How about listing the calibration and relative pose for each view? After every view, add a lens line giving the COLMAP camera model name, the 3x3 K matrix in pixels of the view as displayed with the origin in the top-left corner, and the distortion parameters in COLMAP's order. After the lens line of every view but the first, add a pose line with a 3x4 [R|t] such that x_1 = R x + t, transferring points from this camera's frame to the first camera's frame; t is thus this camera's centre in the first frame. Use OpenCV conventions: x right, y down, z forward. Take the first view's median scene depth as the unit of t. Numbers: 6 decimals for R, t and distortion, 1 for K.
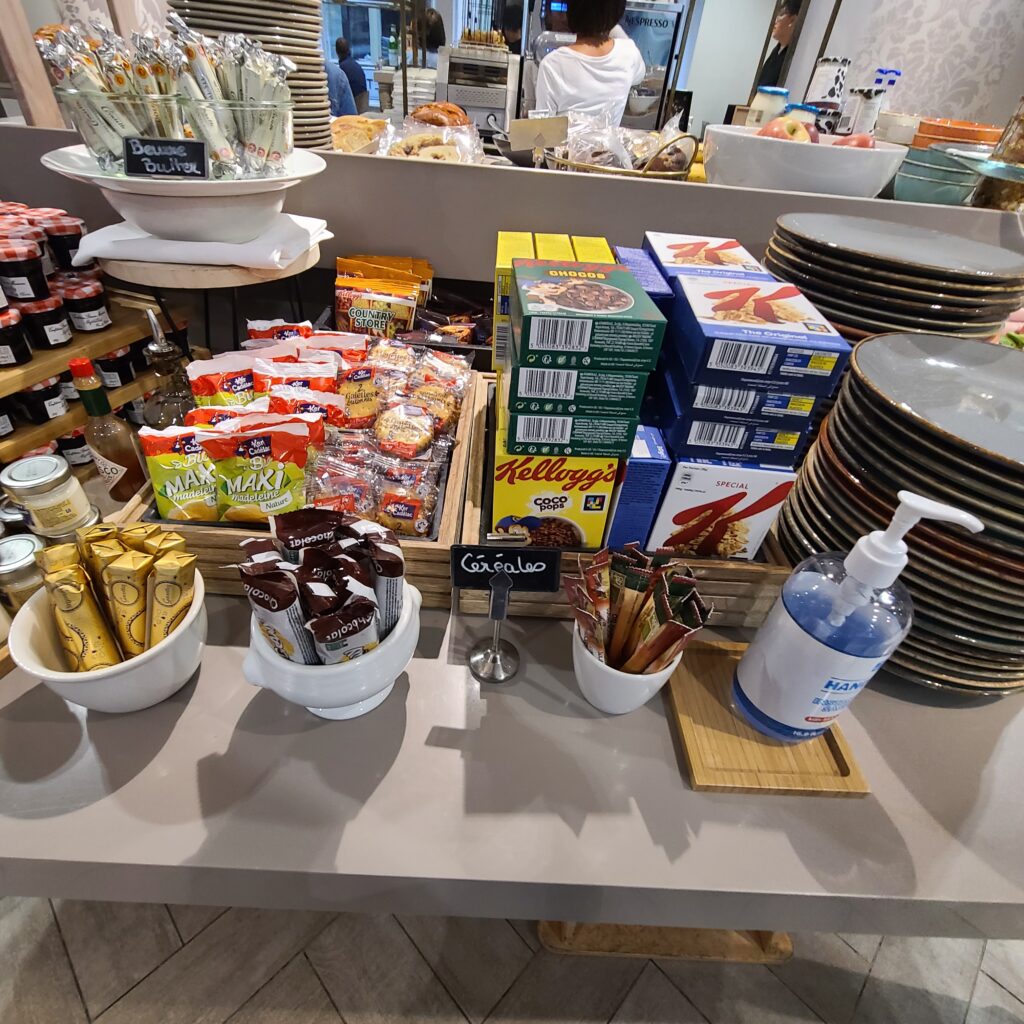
lens RADIAL K [[560.4, 0, 512.0], [0, 560.4, 512.0], [0, 0, 1]] dist [-0.002606, -0.000477]
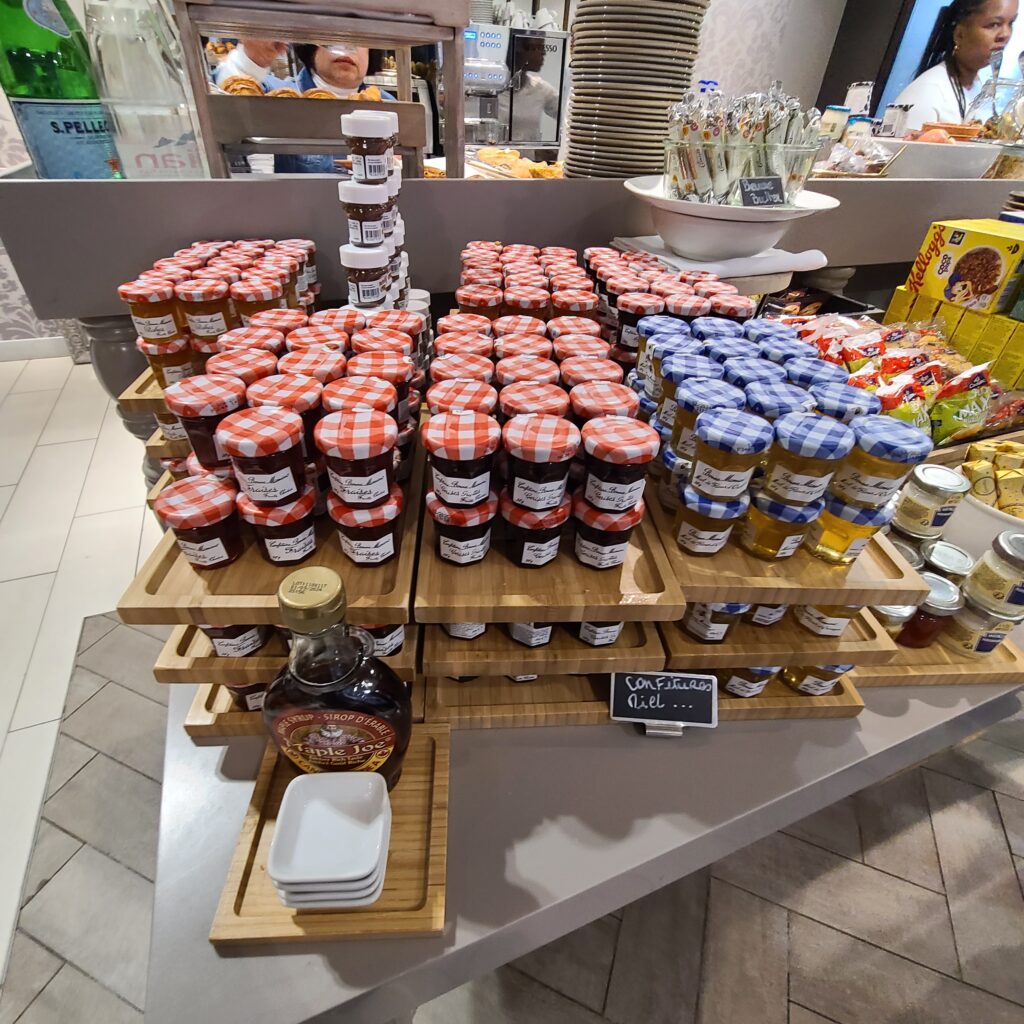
lens RADIAL K [[560.4, 0, 512.0], [0, 560.4, 512.0], [0, 0, 1]] dist [-0.002606, -0.000477]
pose [[0.929391, -0.247068, 0.274206, -0.960828], [0.251532, 0.967656, 0.019347, -0.060661], [-0.270117, 0.050991, 0.961476, -0.009995]]
